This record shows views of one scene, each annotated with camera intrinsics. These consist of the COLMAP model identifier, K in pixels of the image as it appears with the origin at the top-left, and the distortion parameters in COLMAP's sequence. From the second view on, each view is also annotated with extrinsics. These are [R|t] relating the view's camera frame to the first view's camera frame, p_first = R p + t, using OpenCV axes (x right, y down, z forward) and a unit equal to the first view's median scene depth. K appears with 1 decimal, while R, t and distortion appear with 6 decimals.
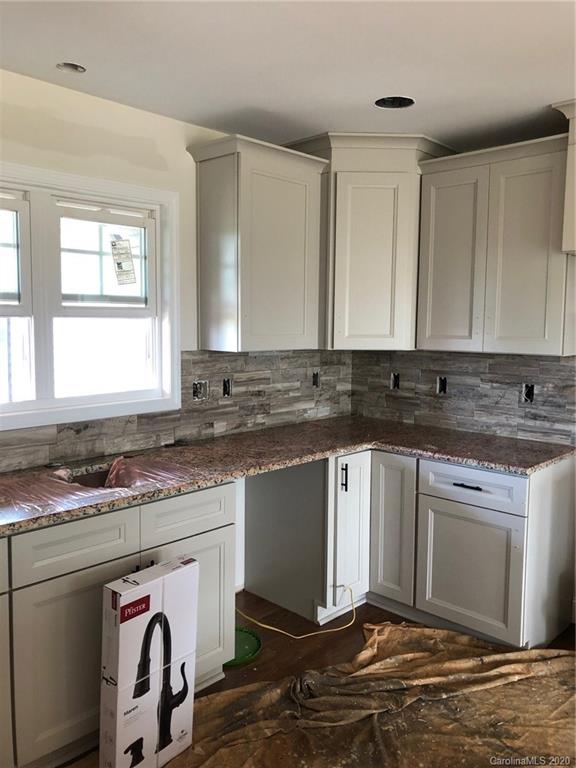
lens RADIAL K [[623.9, 0, 287.4], [0, 623.9, 377.1], [0, 0, 1]] dist [0.061279, -0.085604]
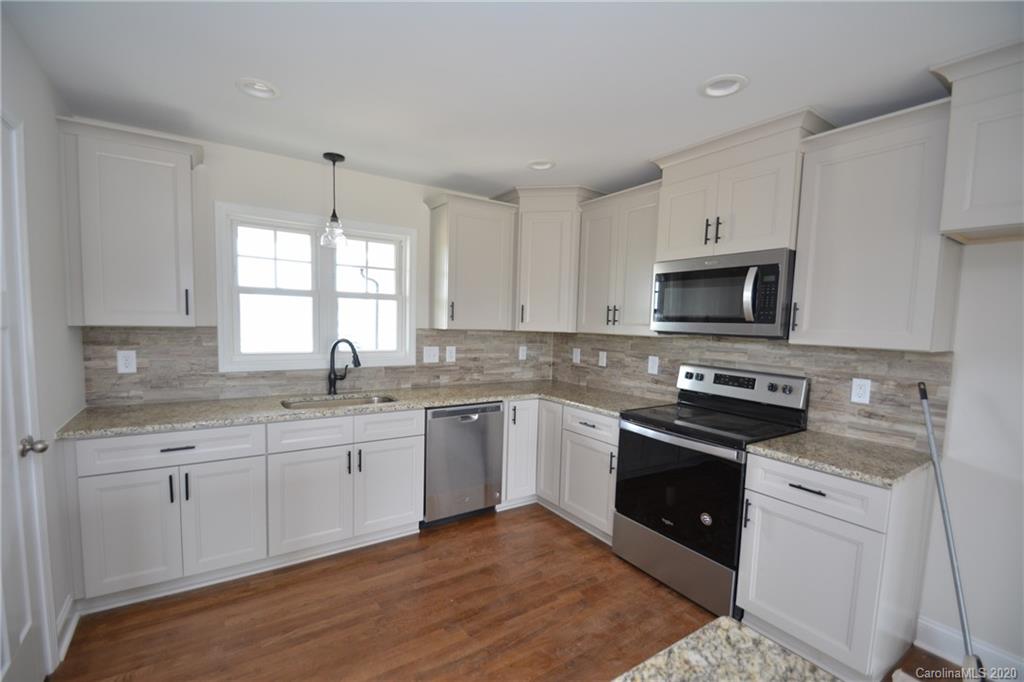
lens RADIAL K [[447.8, 0, 504.3], [0, 447.8, 359.1], [0, 0, 1]] dist [0.016063, -0.019434]
pose [[0.974395, 0.035944, -0.221951, 0.285813], [-0.038214, 0.999252, -0.005939, 0.031753], [0.221571, 0.014268, 0.975040, -0.051234]]
